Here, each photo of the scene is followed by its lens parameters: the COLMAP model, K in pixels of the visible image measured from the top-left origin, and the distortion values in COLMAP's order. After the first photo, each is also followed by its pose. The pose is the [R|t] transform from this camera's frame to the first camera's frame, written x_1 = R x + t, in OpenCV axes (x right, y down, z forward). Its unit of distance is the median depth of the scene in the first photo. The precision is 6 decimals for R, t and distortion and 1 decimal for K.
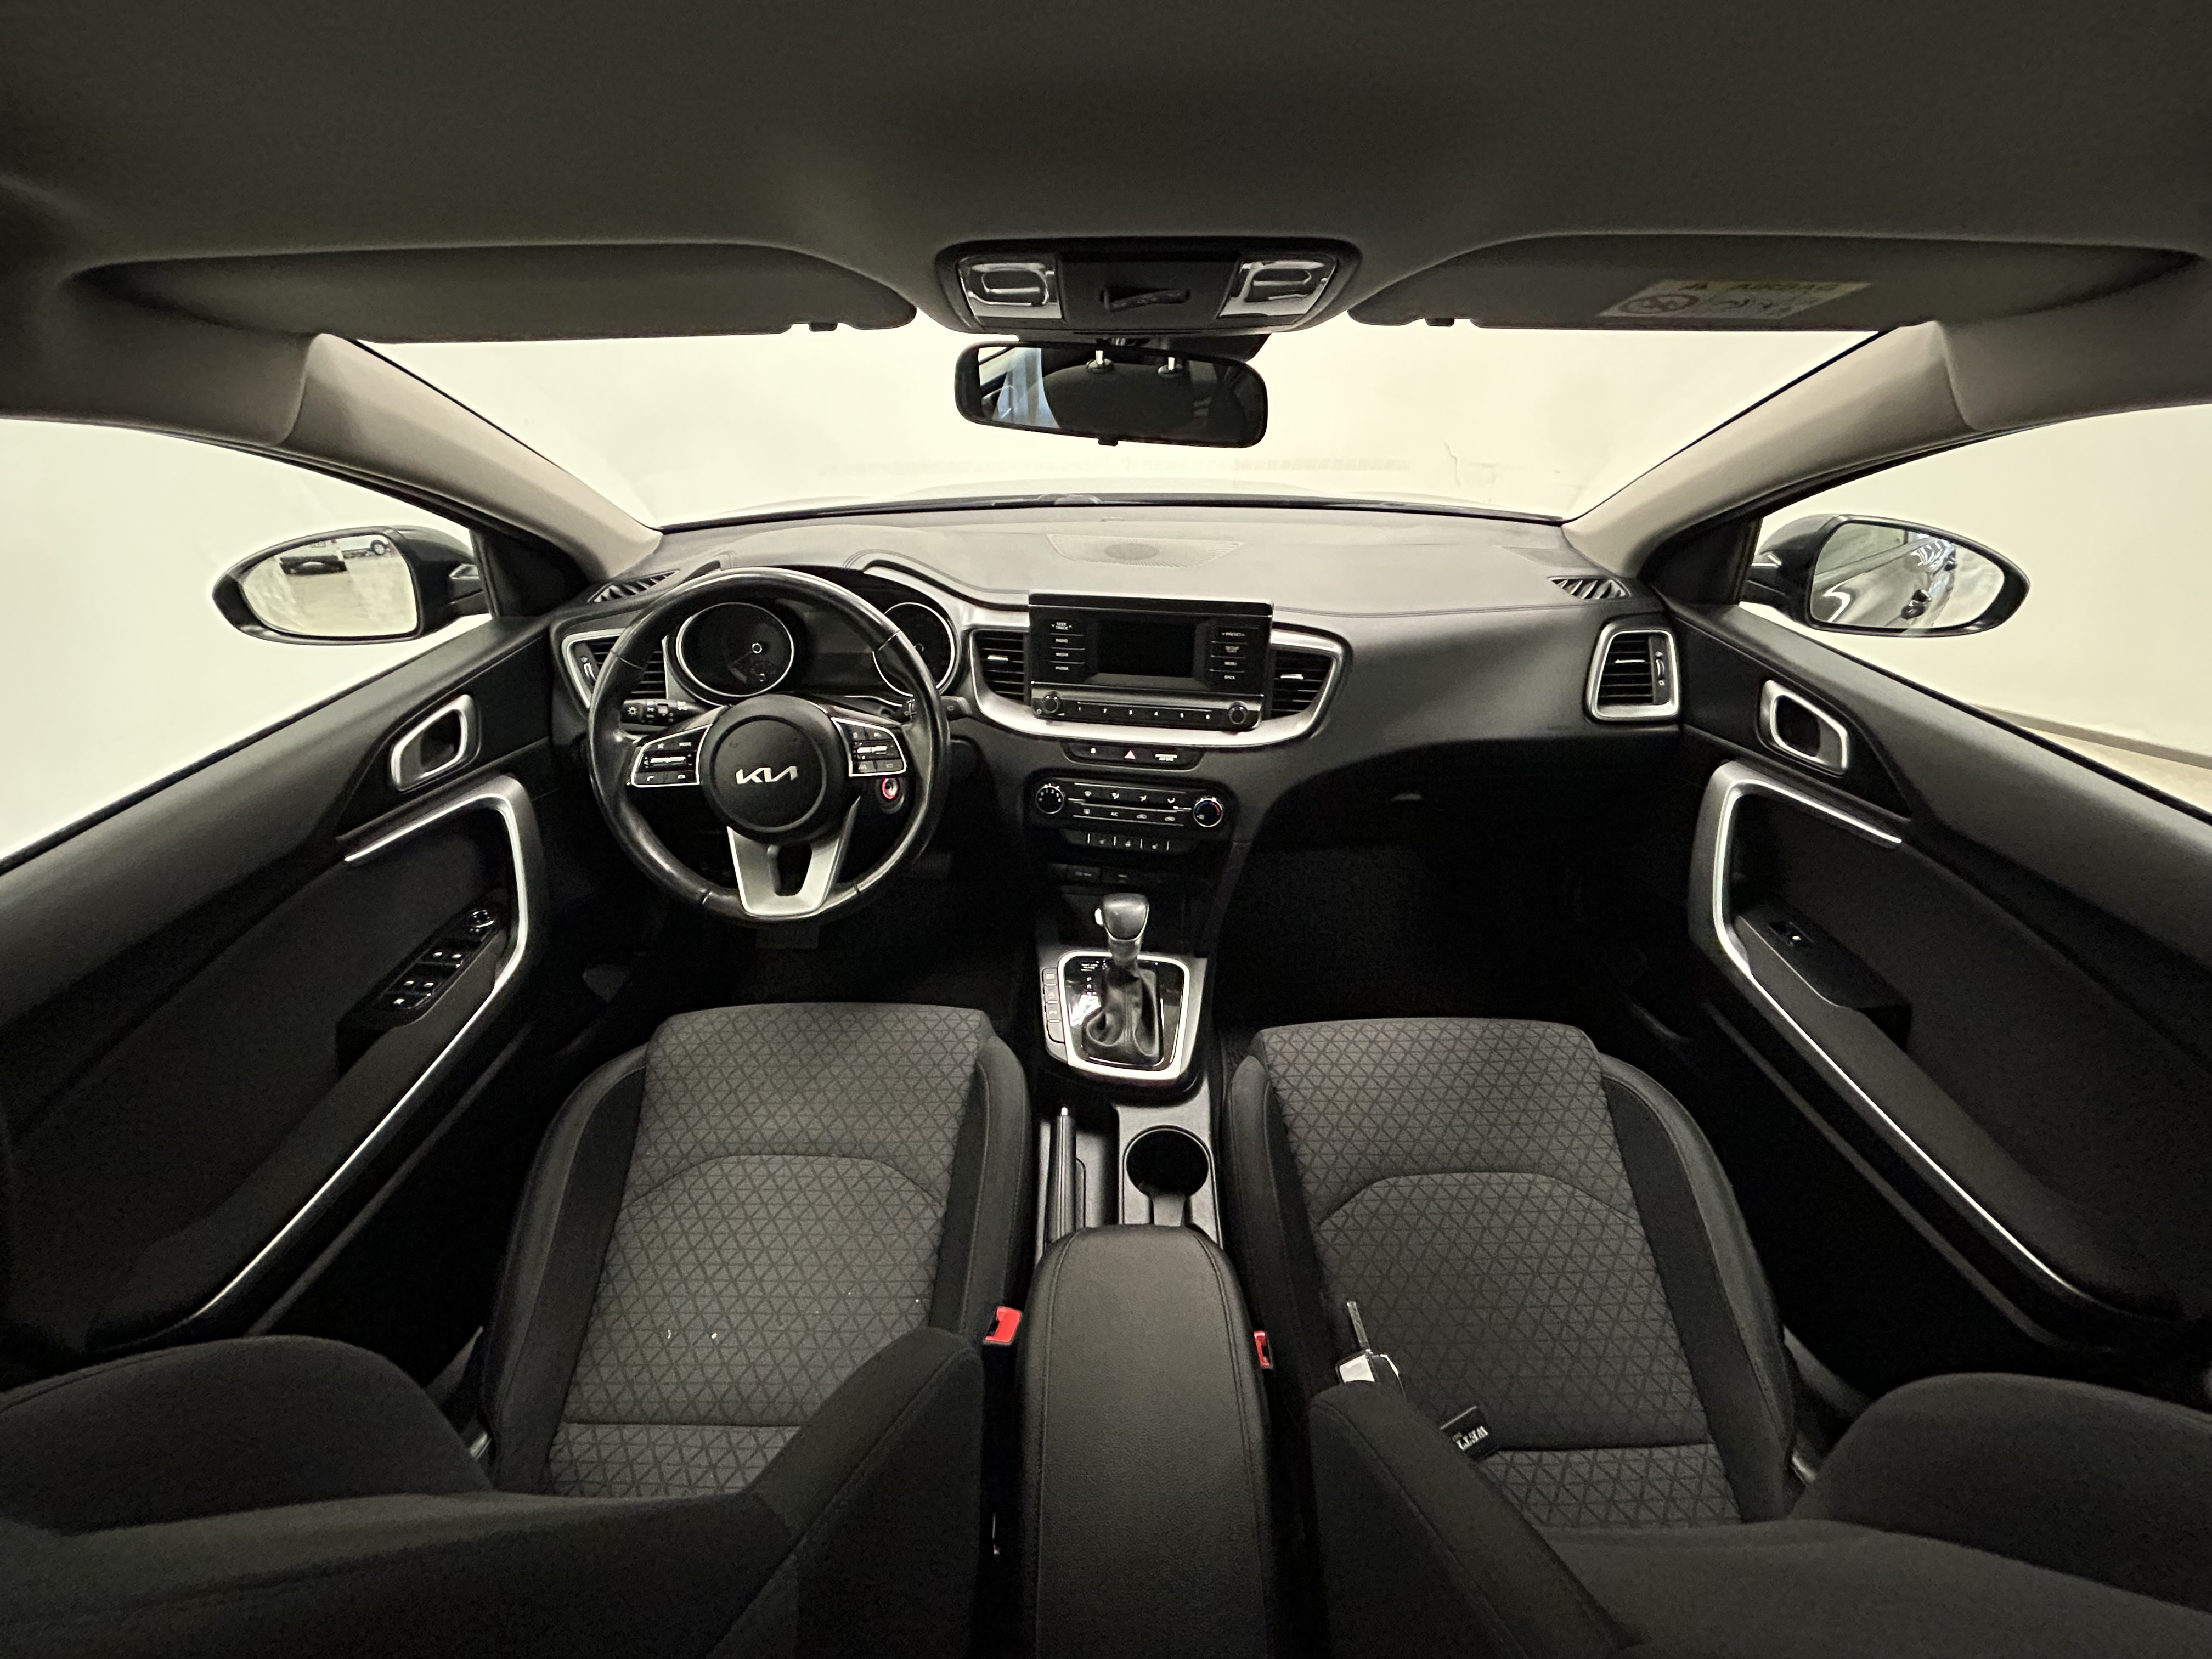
lens RADIAL K [[887.6, 0, 1106.0], [0, 887.6, 829.5], [0, 0, 1]] dist [0.000992, 0.000174]
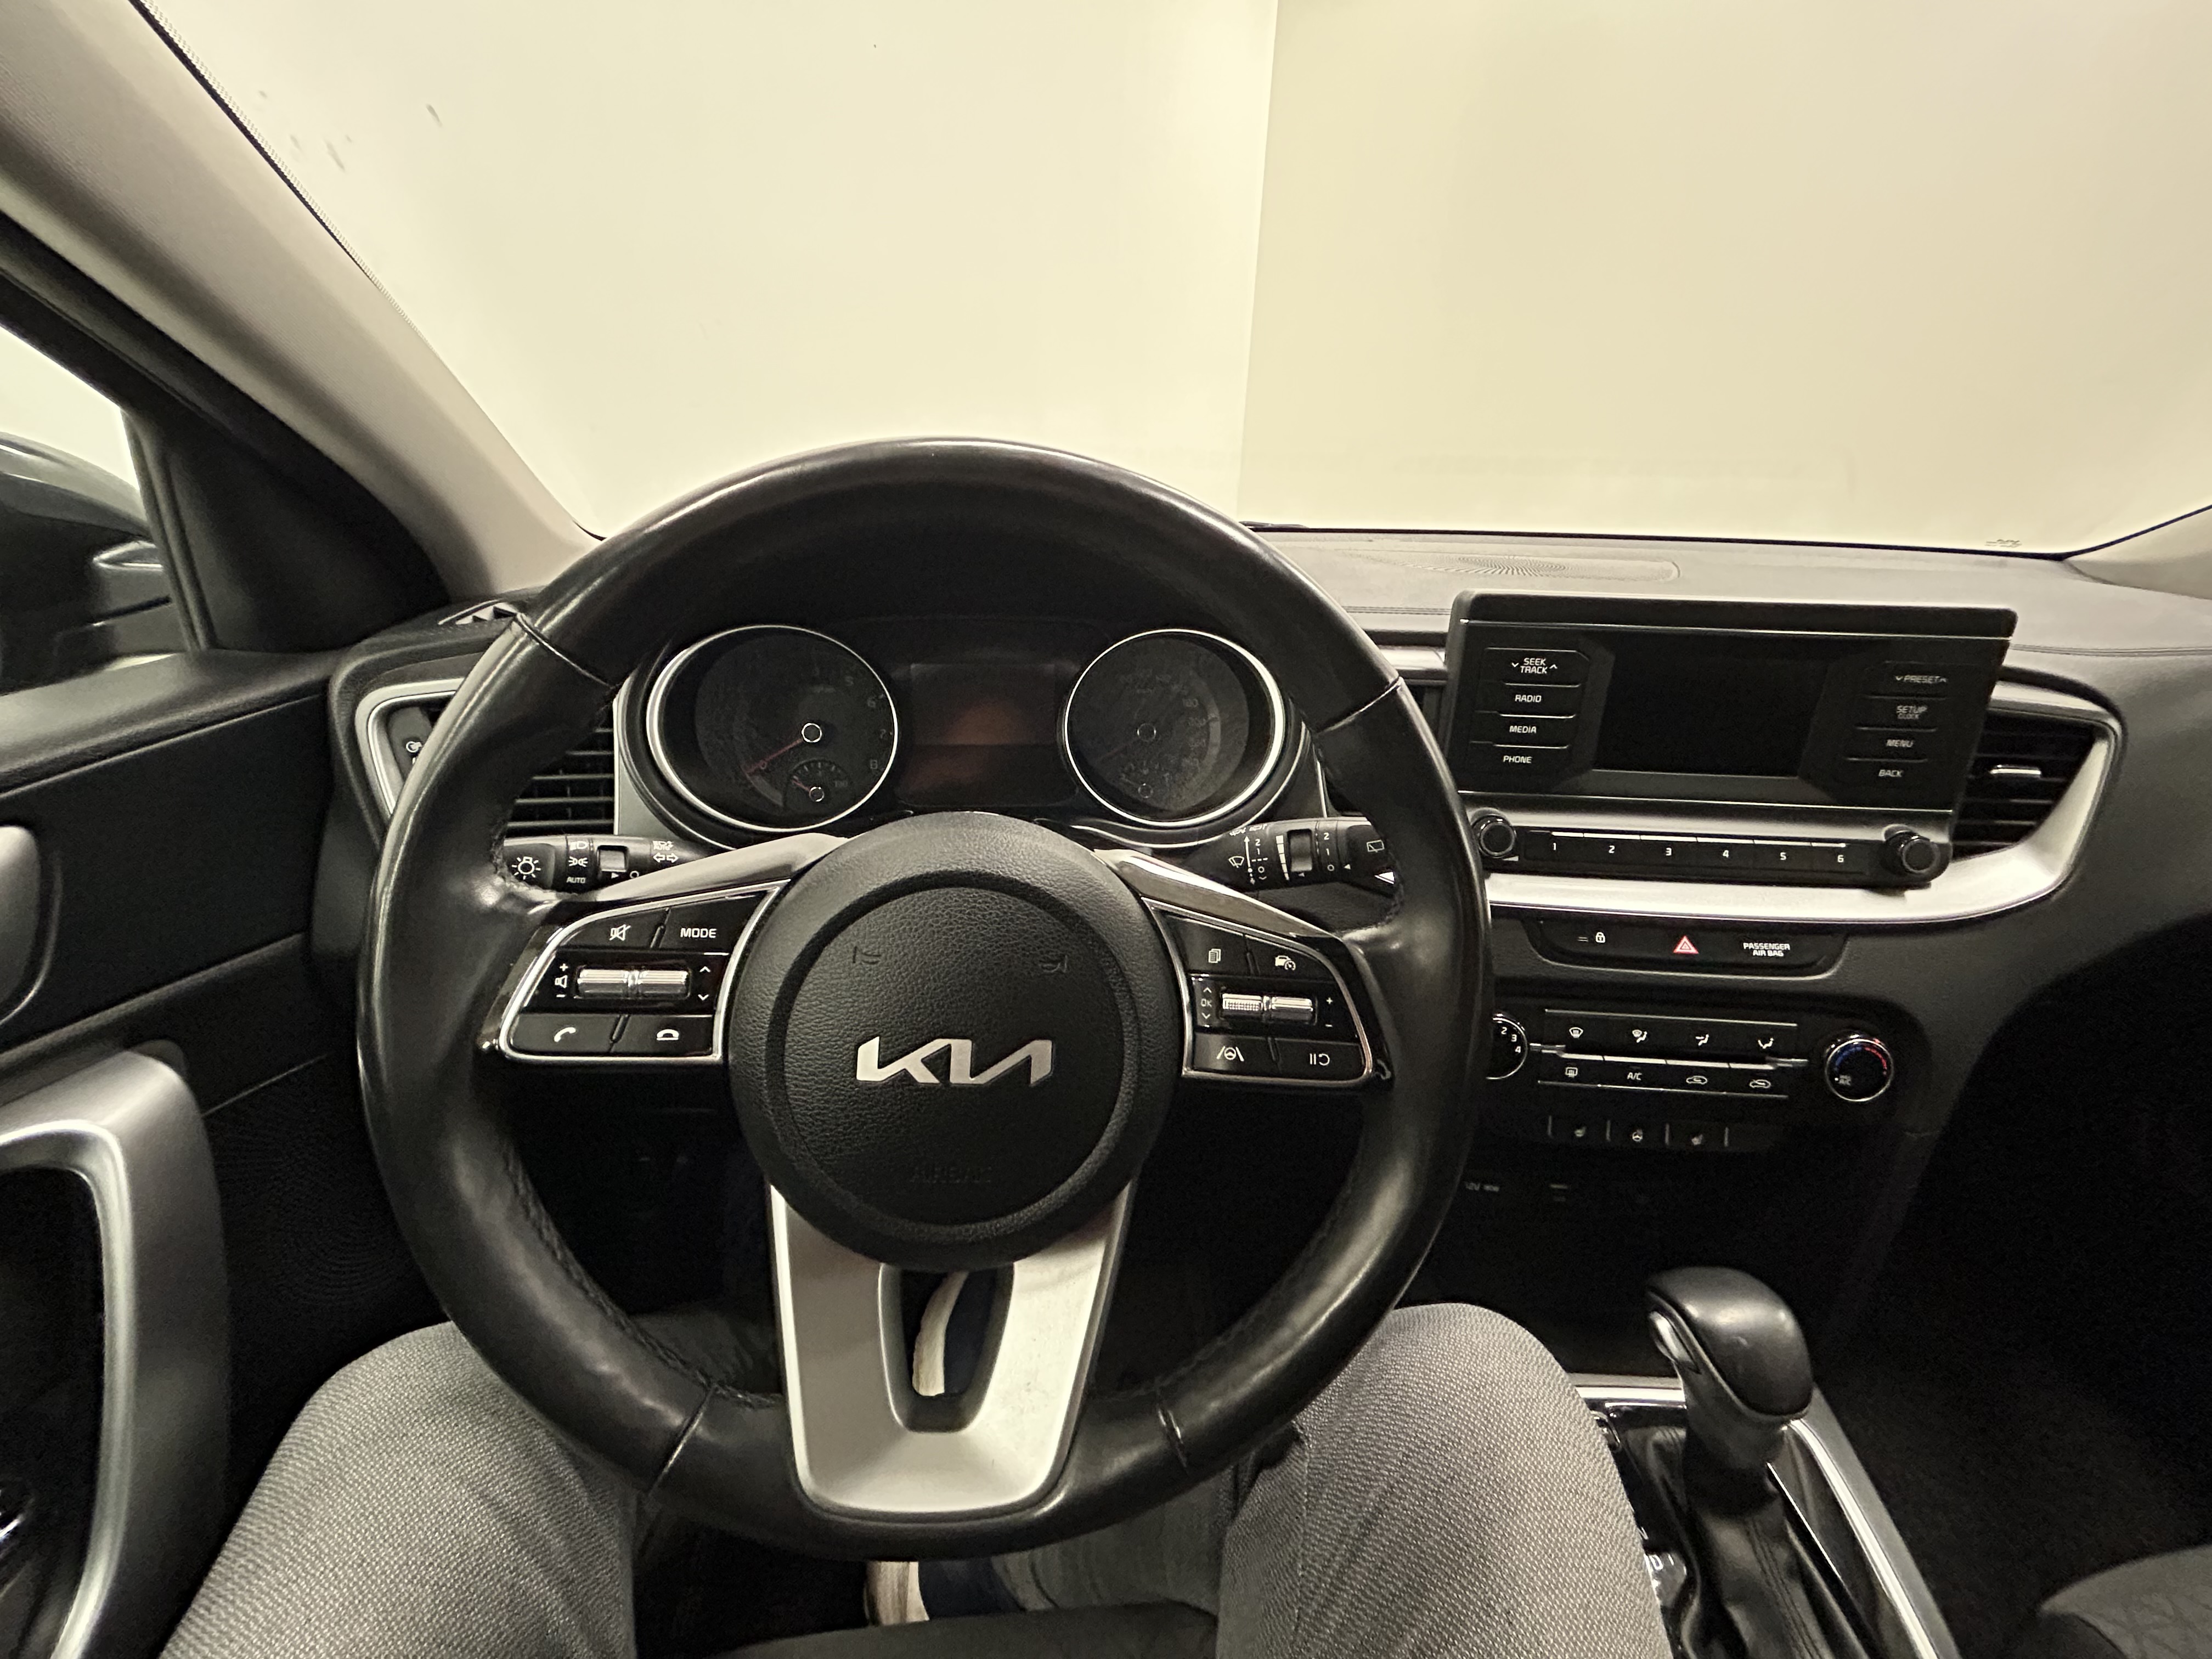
lens RADIAL K [[887.6, 0, 1106.0], [0, 887.6, 829.5], [0, 0, 1]] dist [0.000992, 0.000174]
pose [[0.995676, -0.012491, 0.092050, -0.307707], [0.027542, 0.986058, -0.164107, -0.076695], [-0.088716, 0.165933, 0.982138, 0.576970]]
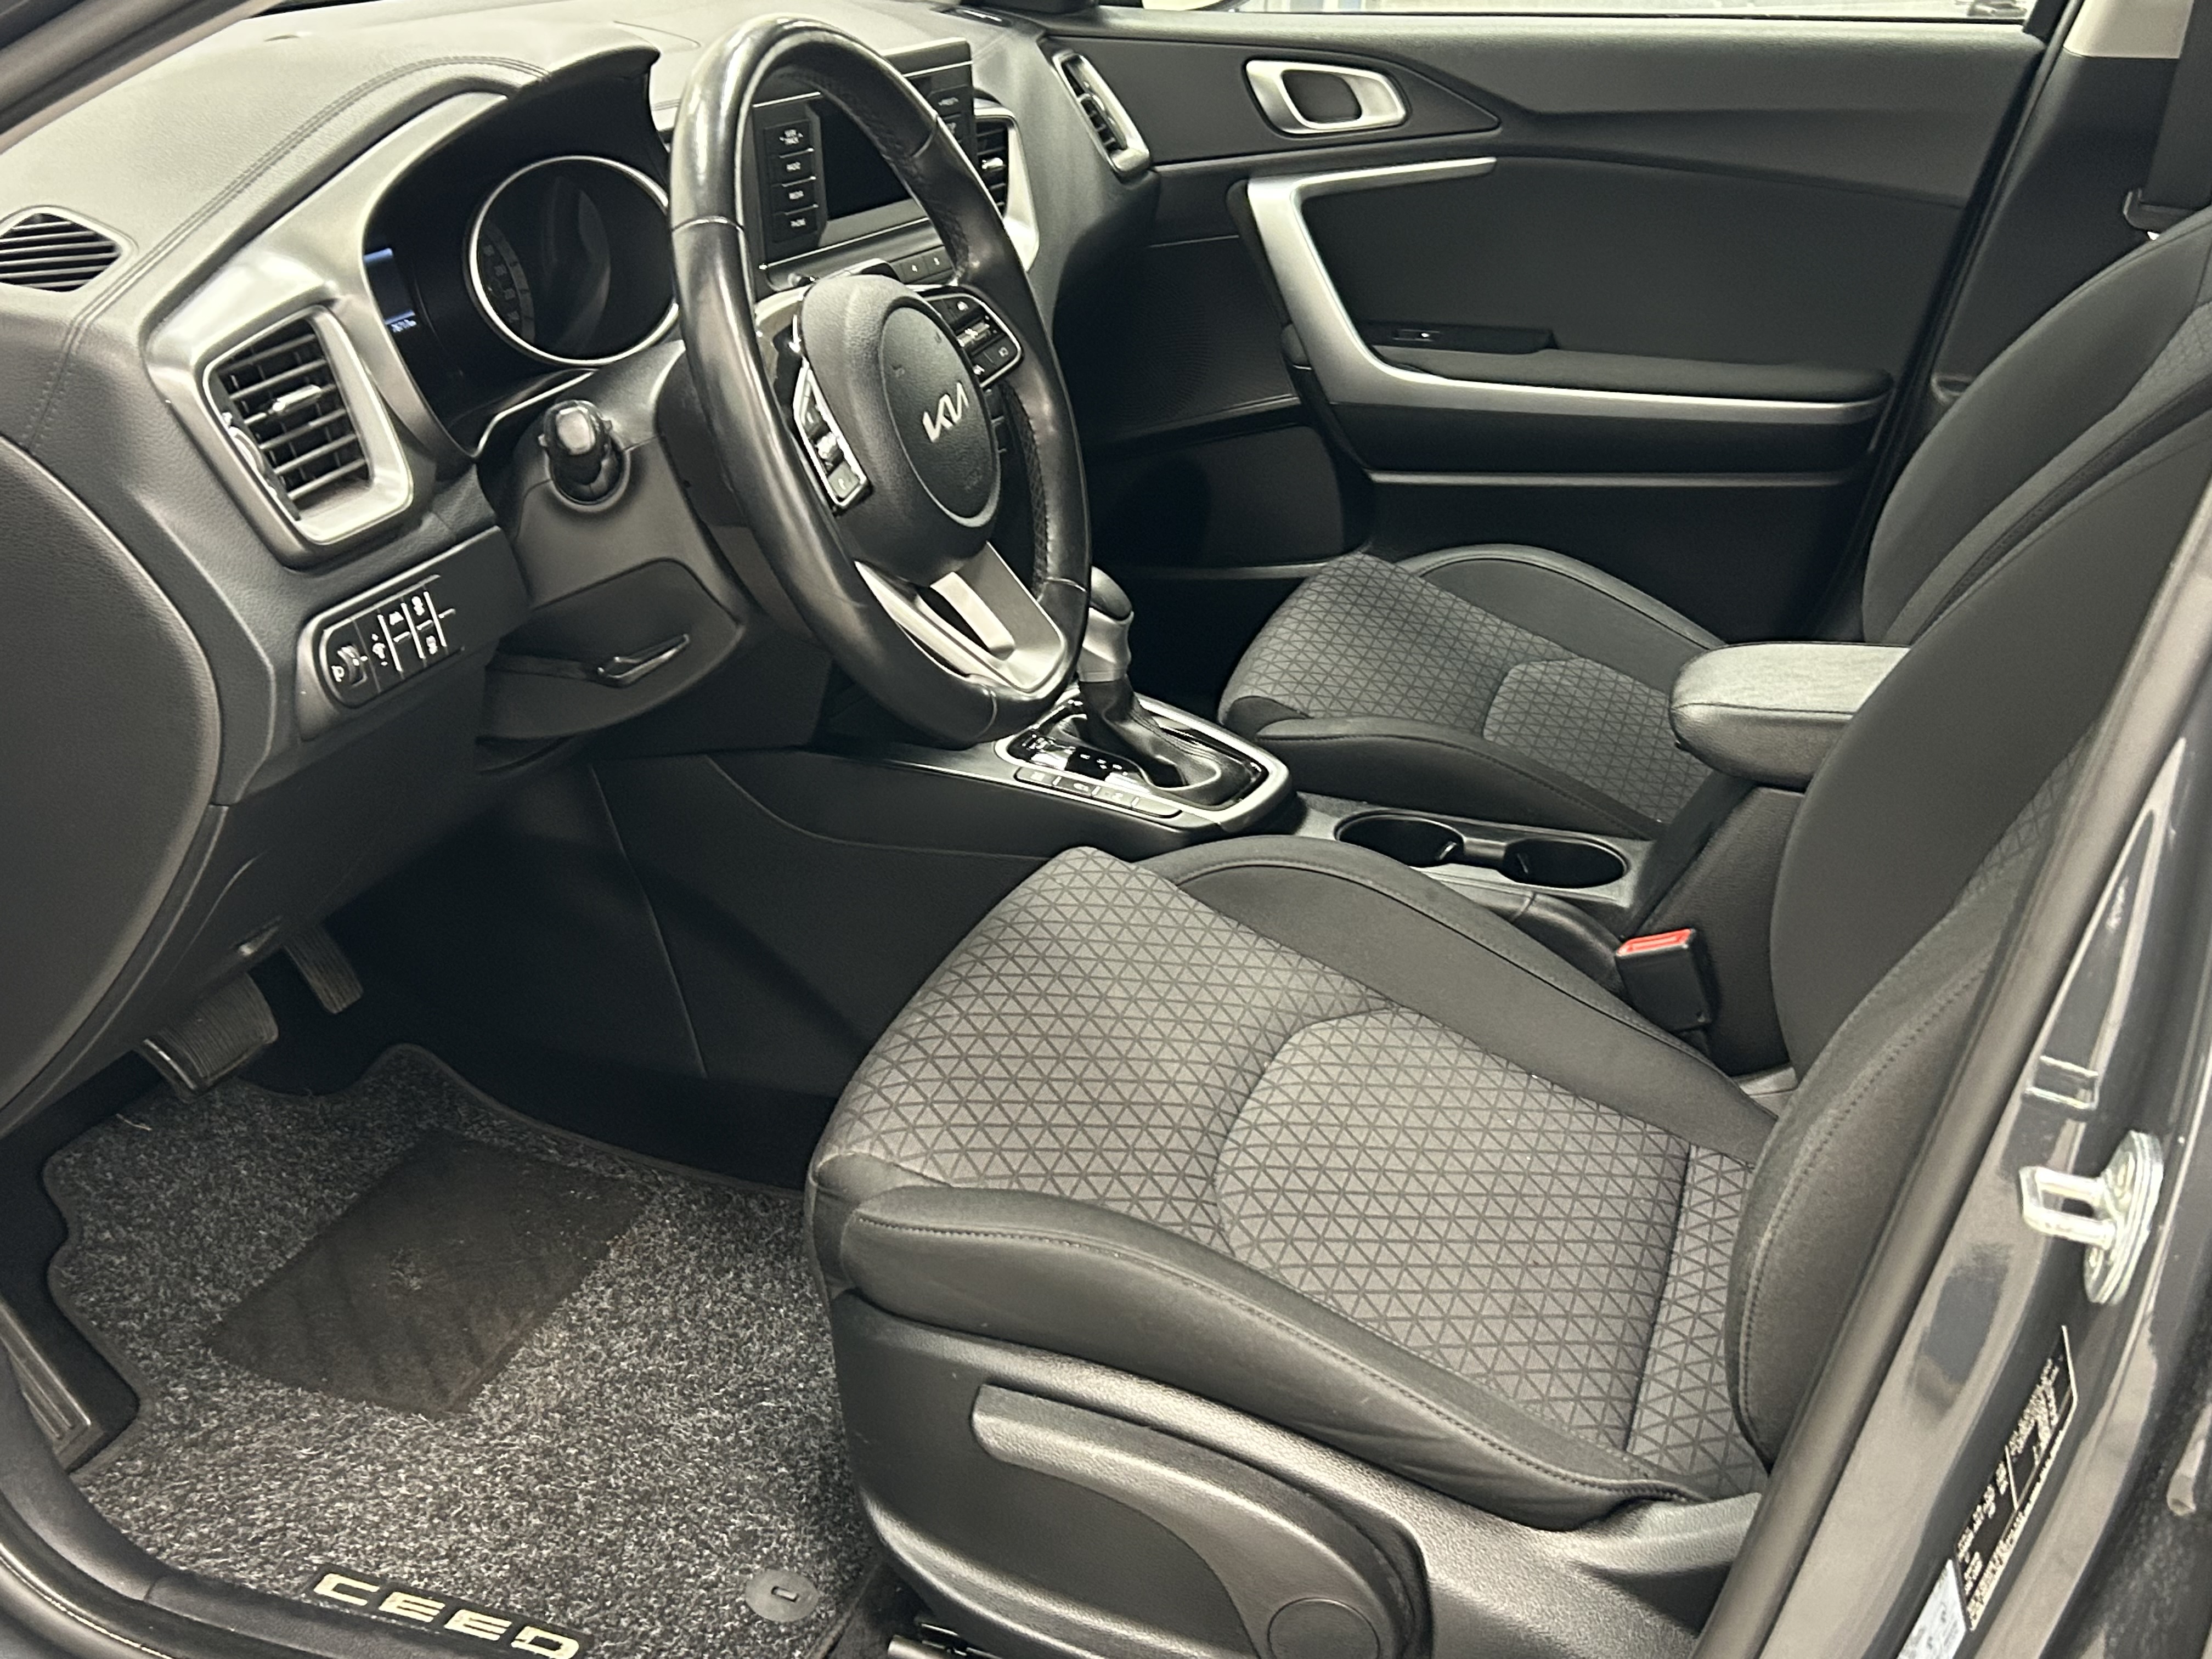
lens RADIAL K [[2590.3, 0, 1106.0], [0, 2590.3, 829.5], [0, 0, 1]] dist [0.058887, -0.002129]
pose [[0.288798, -0.361482, 0.886525, -1.483417], [0.492179, 0.850307, 0.186380, -0.076115], [-0.821192, 0.382503, 0.423480, 0.348637]]
